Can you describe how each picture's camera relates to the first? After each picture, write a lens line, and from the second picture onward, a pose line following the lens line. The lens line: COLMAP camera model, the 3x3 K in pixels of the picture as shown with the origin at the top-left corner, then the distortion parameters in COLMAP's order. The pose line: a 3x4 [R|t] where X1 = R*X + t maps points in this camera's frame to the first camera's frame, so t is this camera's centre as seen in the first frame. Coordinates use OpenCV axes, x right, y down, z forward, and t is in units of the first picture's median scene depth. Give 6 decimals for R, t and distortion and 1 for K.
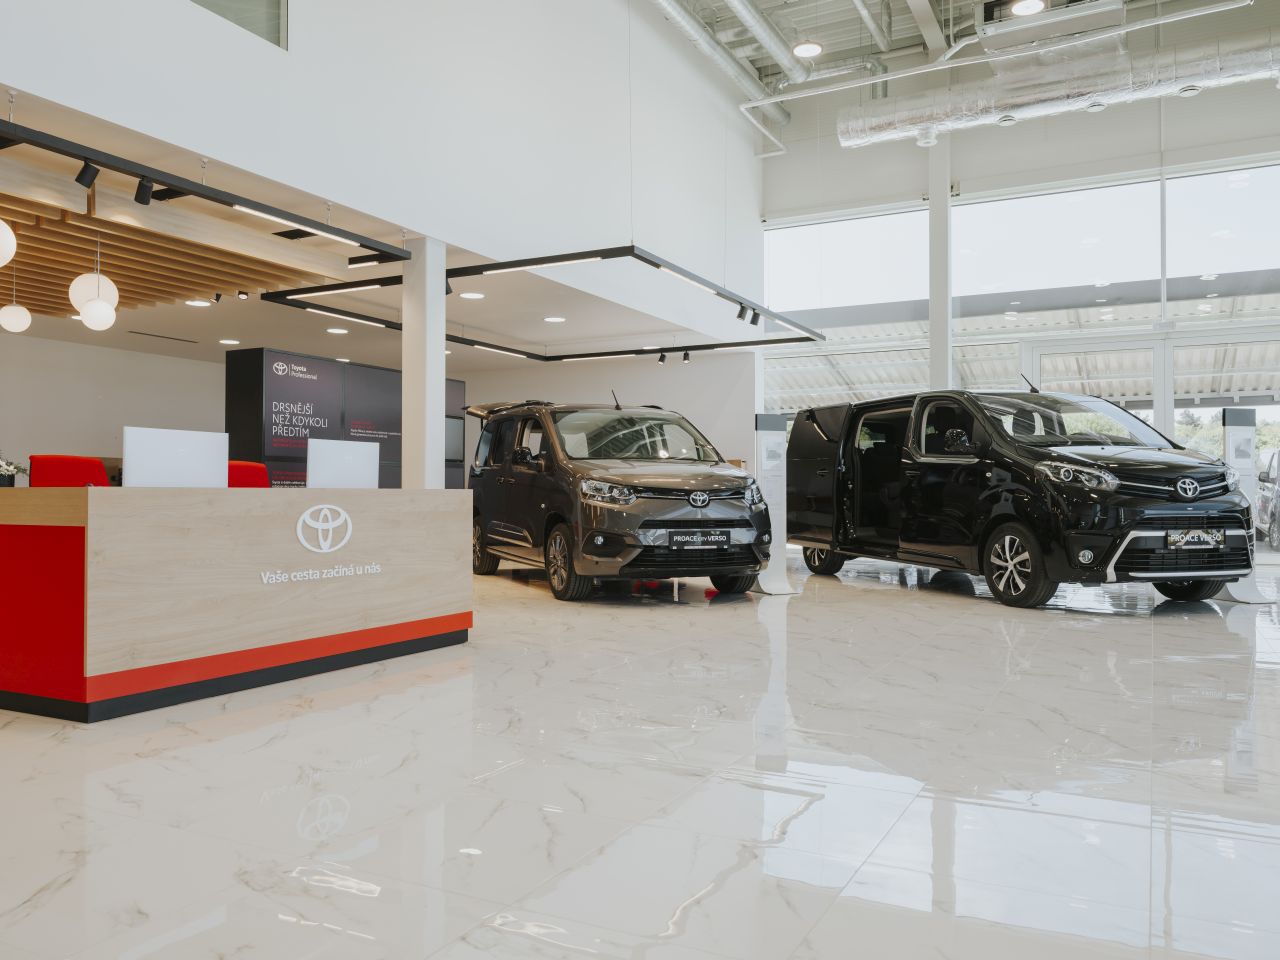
lens RADIAL K [[983.1, 0, 640.0], [0, 983.1, 480.0], [0, 0, 1]] dist [-0.006805, 0.000723]
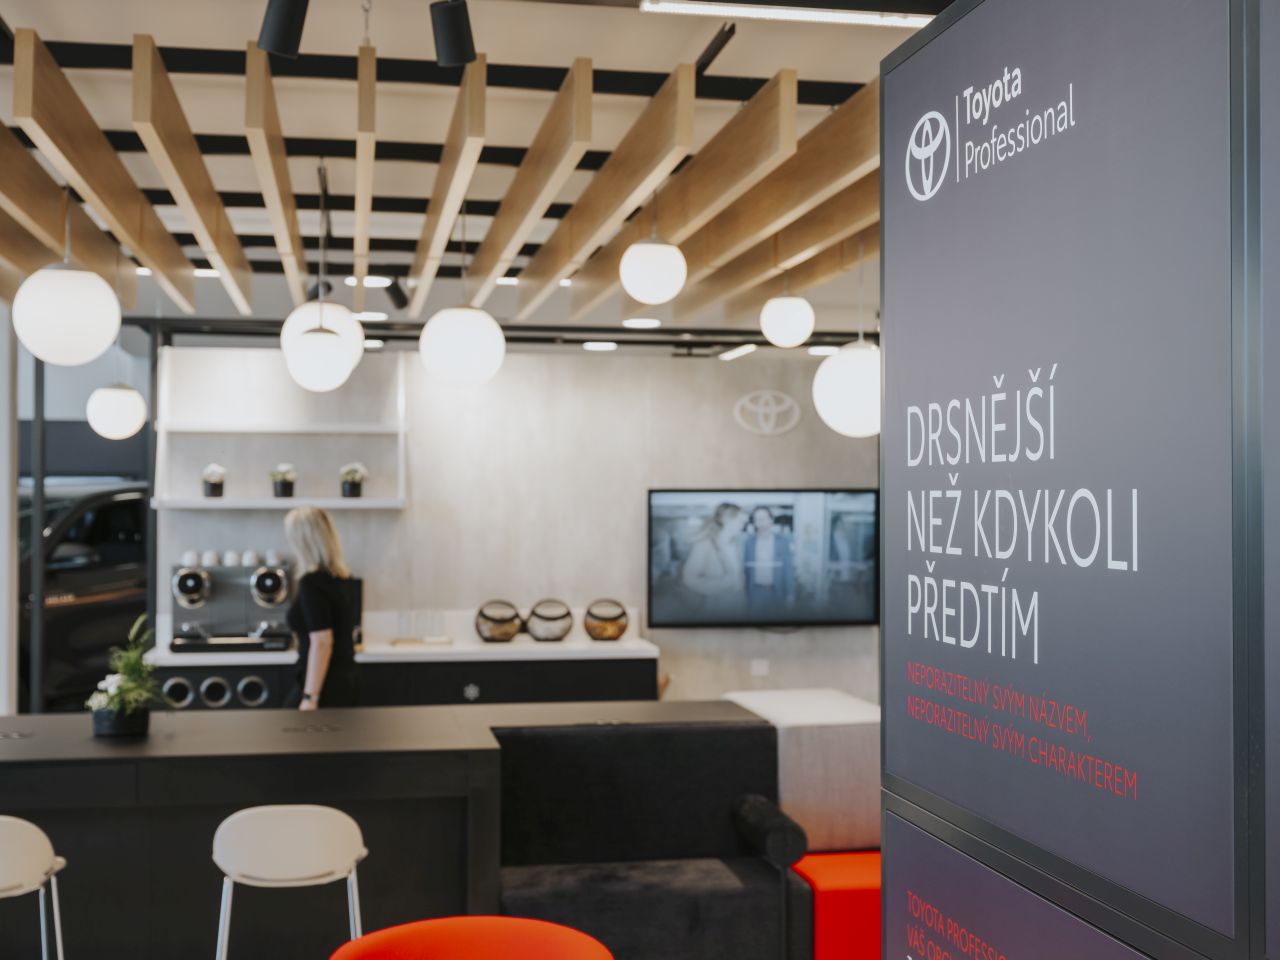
lens RADIAL K [[1810.8, 0, 739.4], [0, 1810.8, 476.2], [0, 0, 1]] dist [0.004609, 0.027076]
pose [[-0.776950, -0.008017, -0.629512, -0.261454], [0.007312, 0.999737, -0.021756, -0.092206], [0.629520, -0.021506, -0.776686, 1.734274]]
